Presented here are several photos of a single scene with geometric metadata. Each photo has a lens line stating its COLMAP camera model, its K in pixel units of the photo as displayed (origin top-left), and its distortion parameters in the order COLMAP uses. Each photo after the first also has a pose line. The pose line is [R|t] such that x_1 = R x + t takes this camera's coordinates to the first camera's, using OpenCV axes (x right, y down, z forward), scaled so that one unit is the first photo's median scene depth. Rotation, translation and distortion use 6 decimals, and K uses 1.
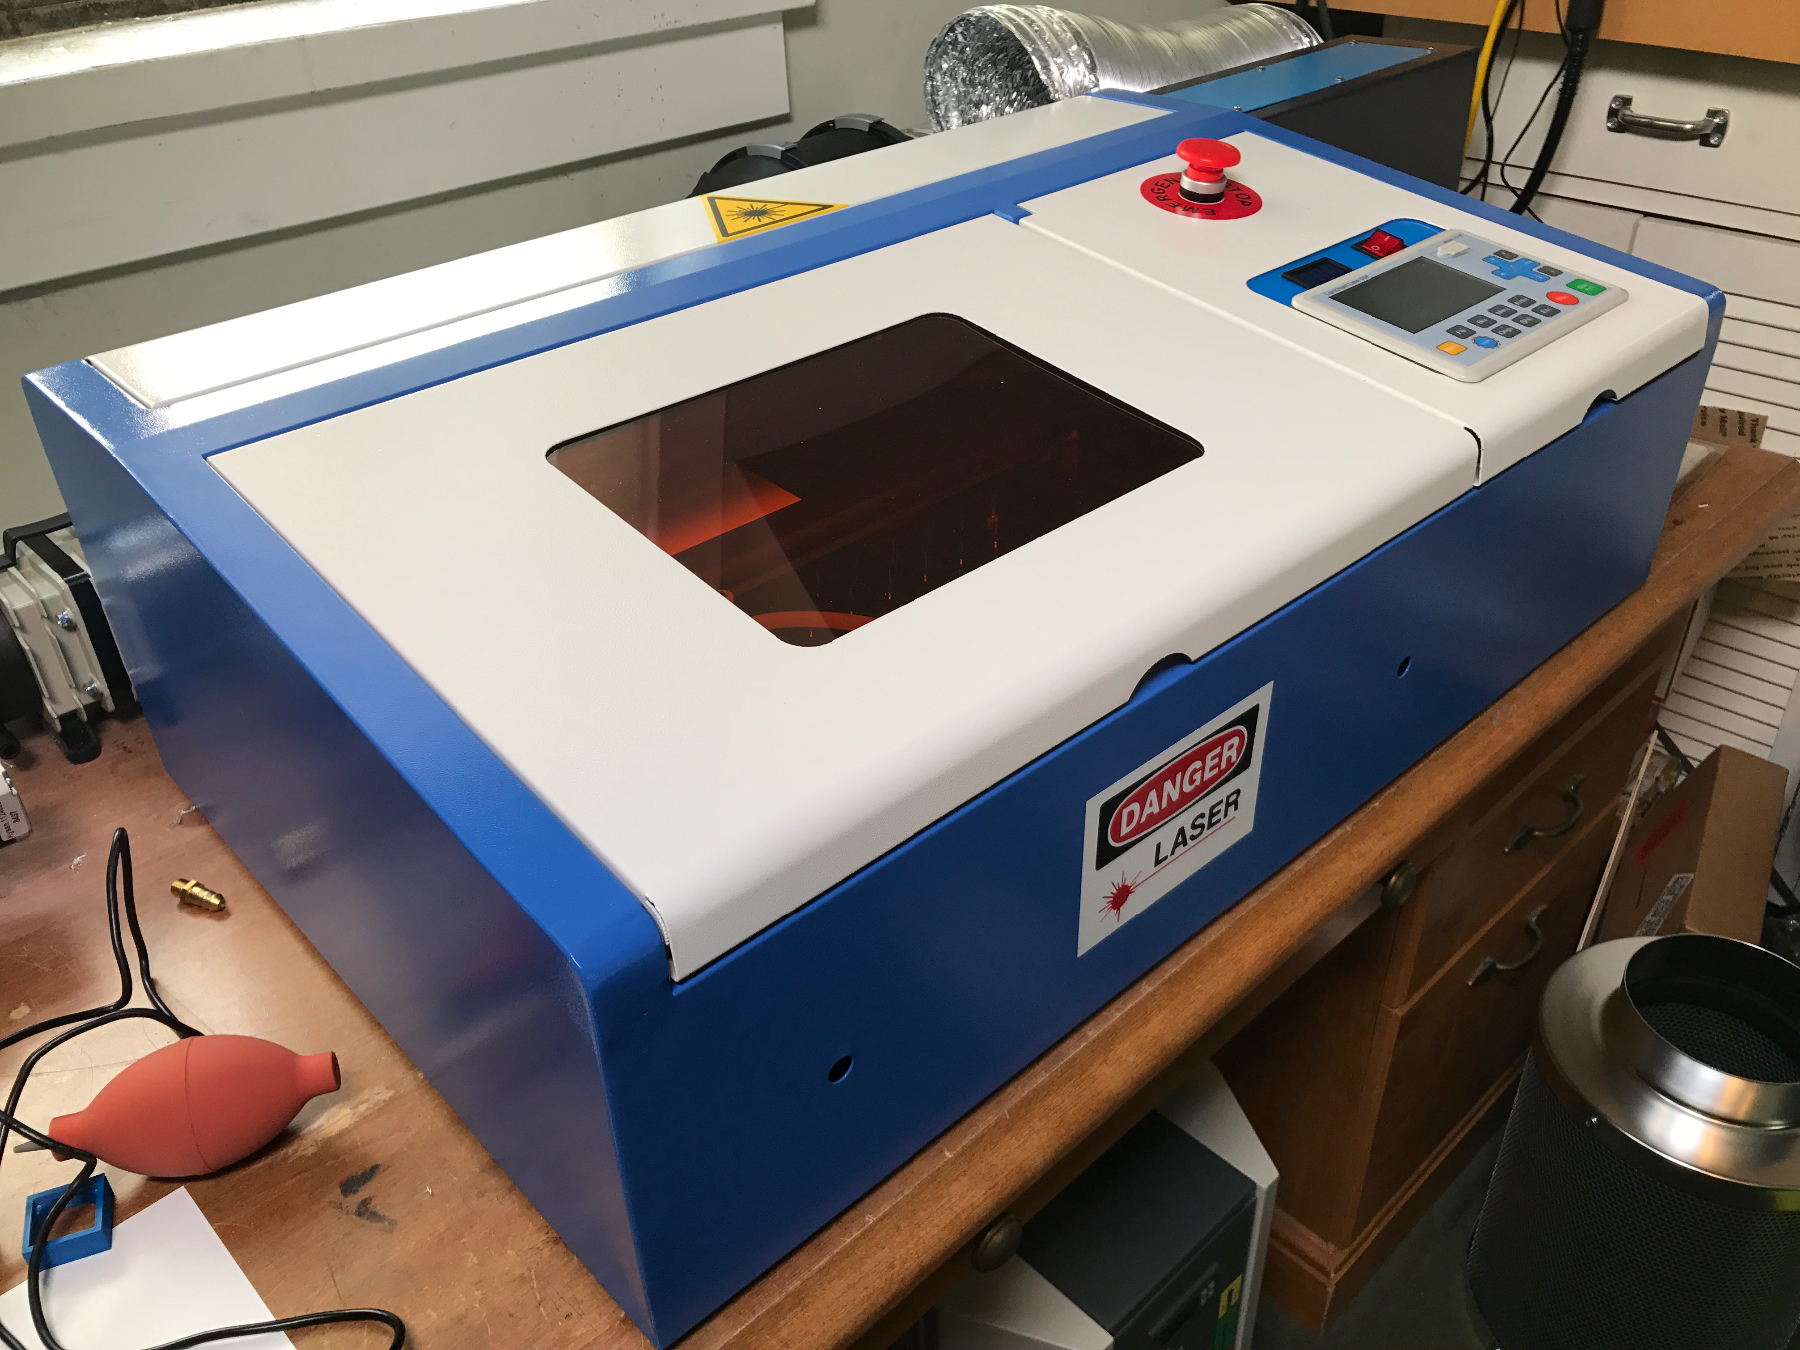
lens RADIAL K [[1472.4, 0, 902.2], [0, 1472.4, 655.6], [0, 0, 1]] dist [0.029970, -0.039985]
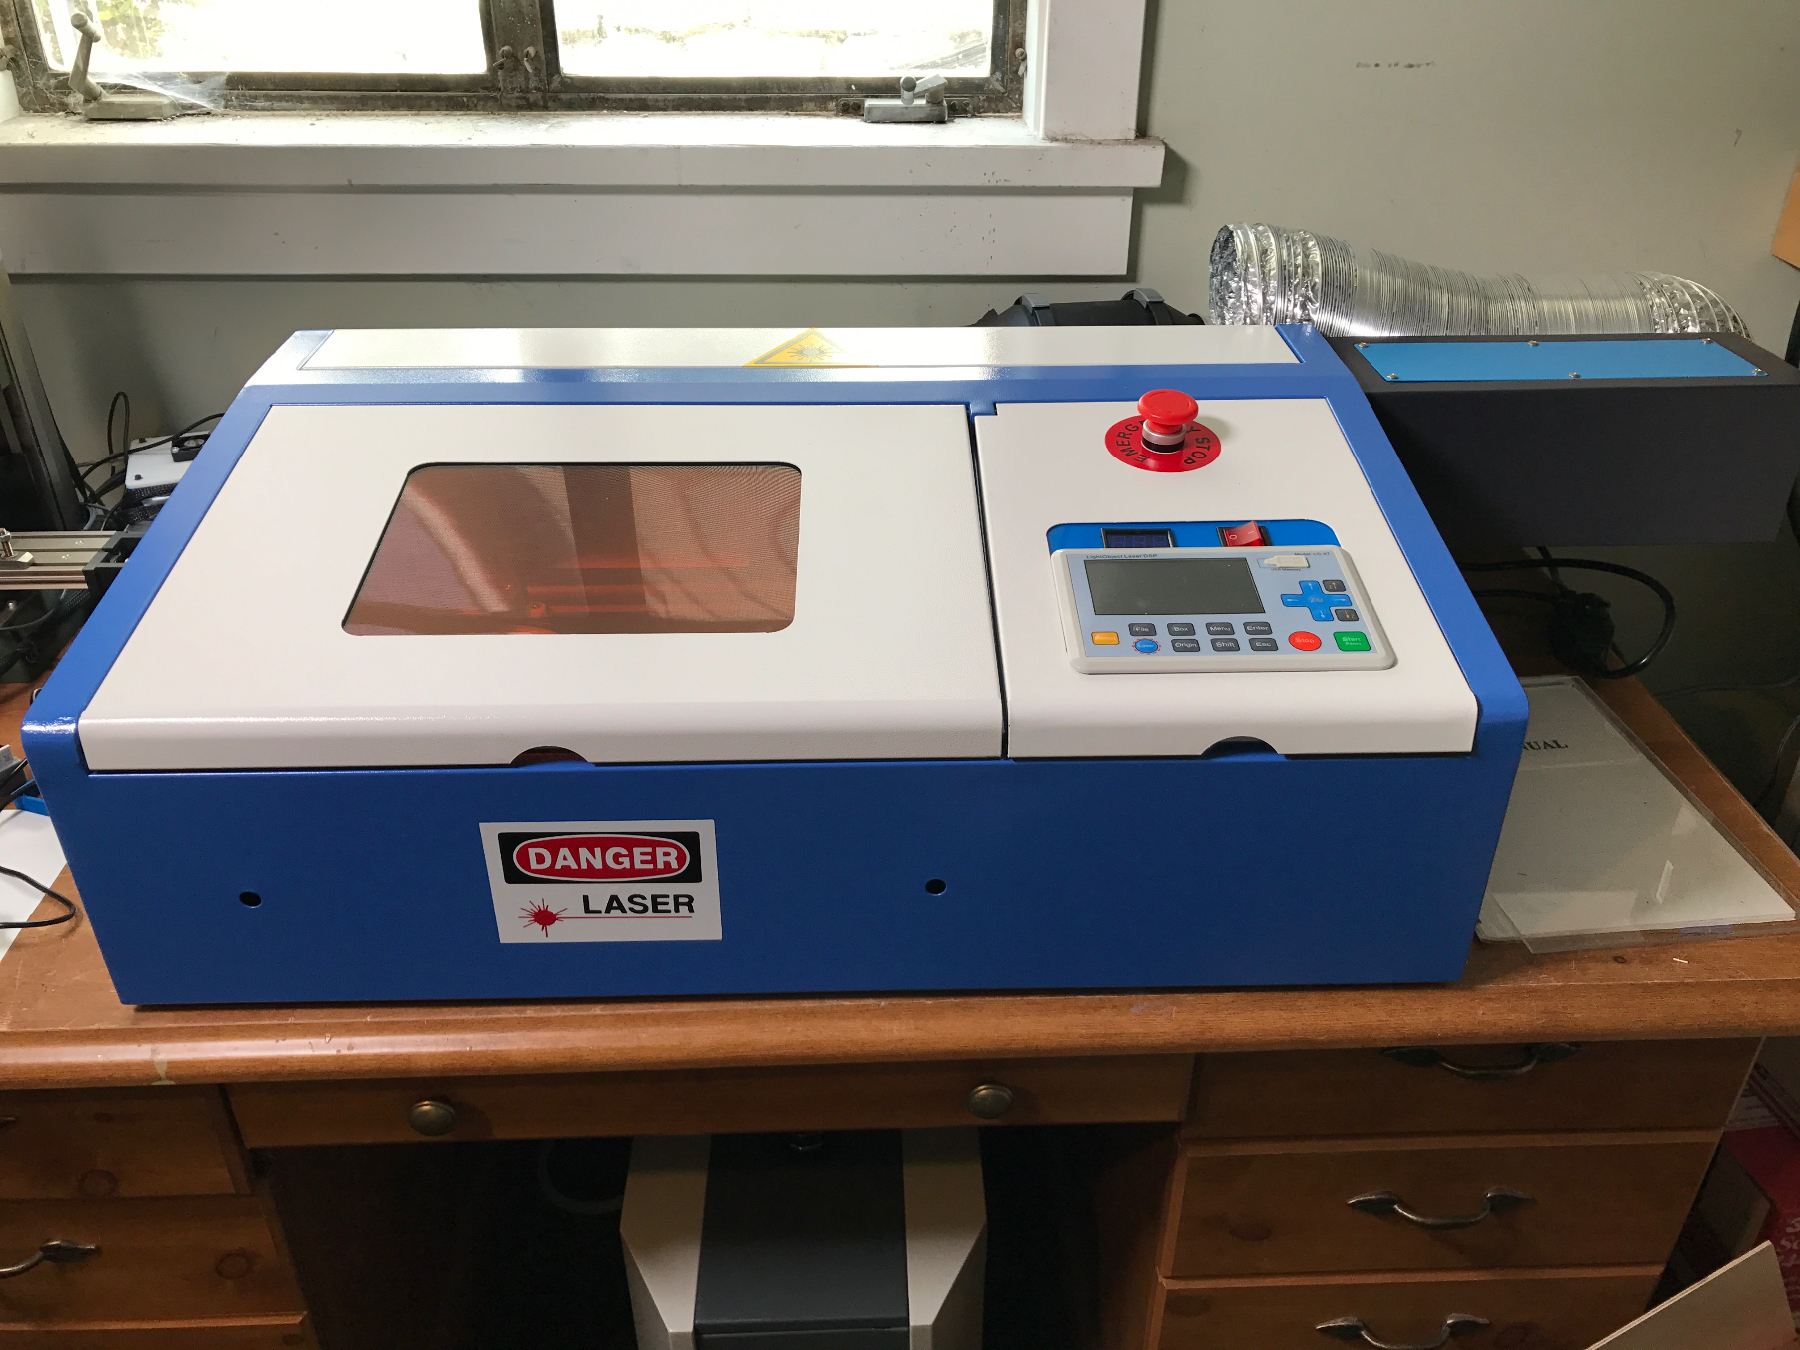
lens RADIAL K [[1470.0, 0, 900.0], [0, 1470.0, 675.0], [0, 0, 1]] dist [0.080763, -0.265283]
pose [[0.762243, 0.368571, -0.532109, 0.820542], [-0.376262, 0.921200, 0.099087, -0.229936], [0.526700, 0.124684, 0.840858, 0.035214]]
